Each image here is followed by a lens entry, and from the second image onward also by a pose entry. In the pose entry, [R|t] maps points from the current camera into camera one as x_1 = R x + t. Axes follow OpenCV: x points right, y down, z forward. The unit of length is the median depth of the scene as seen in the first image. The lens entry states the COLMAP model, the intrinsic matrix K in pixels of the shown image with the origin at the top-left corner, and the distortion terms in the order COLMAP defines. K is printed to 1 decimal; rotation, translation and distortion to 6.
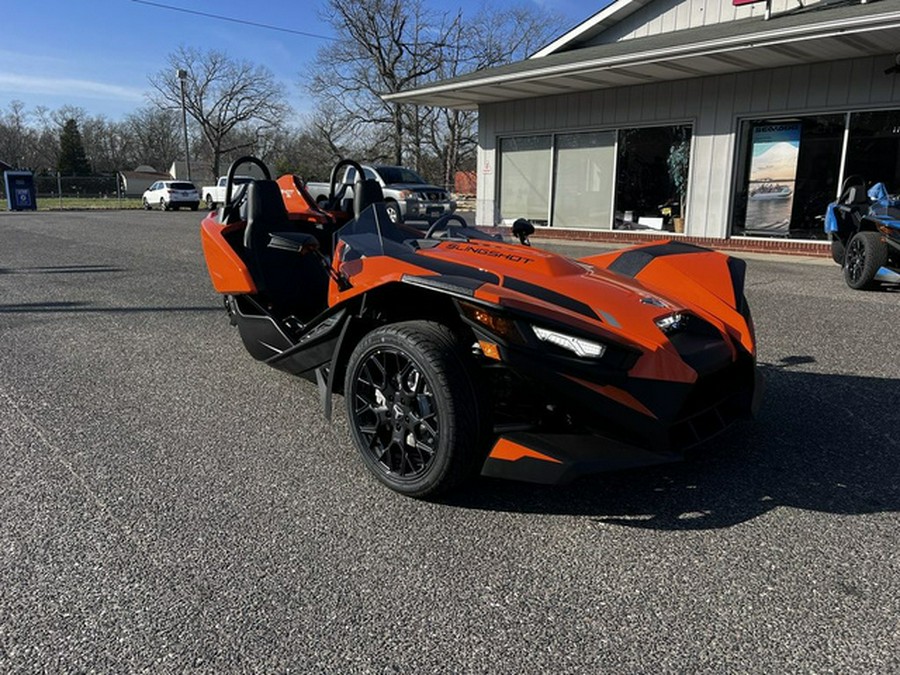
lens RADIAL K [[675.9, 0, 450.0], [0, 675.9, 337.5], [0, 0, 1]] dist [0.047614, -0.055812]
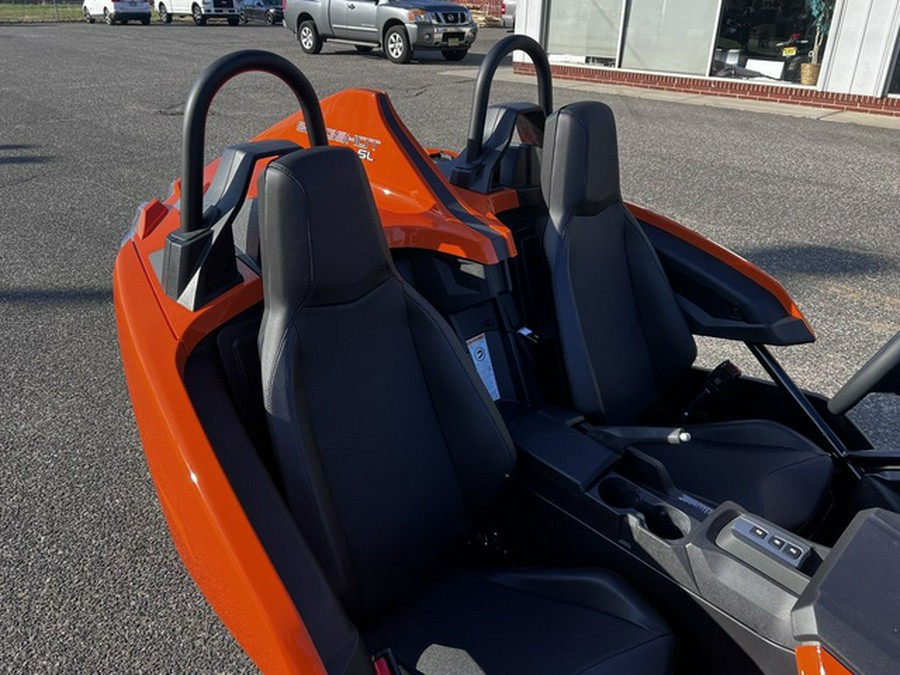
lens RADIAL K [[675.9, 0, 450.0], [0, 675.9, 337.5], [0, 0, 1]] dist [0.047614, -0.055812]
pose [[0.999623, -0.002280, 0.027364, -0.066102], [-0.004647, 0.968126, 0.250422, -0.066639], [-0.027063, -0.250455, 0.967750, 0.207009]]
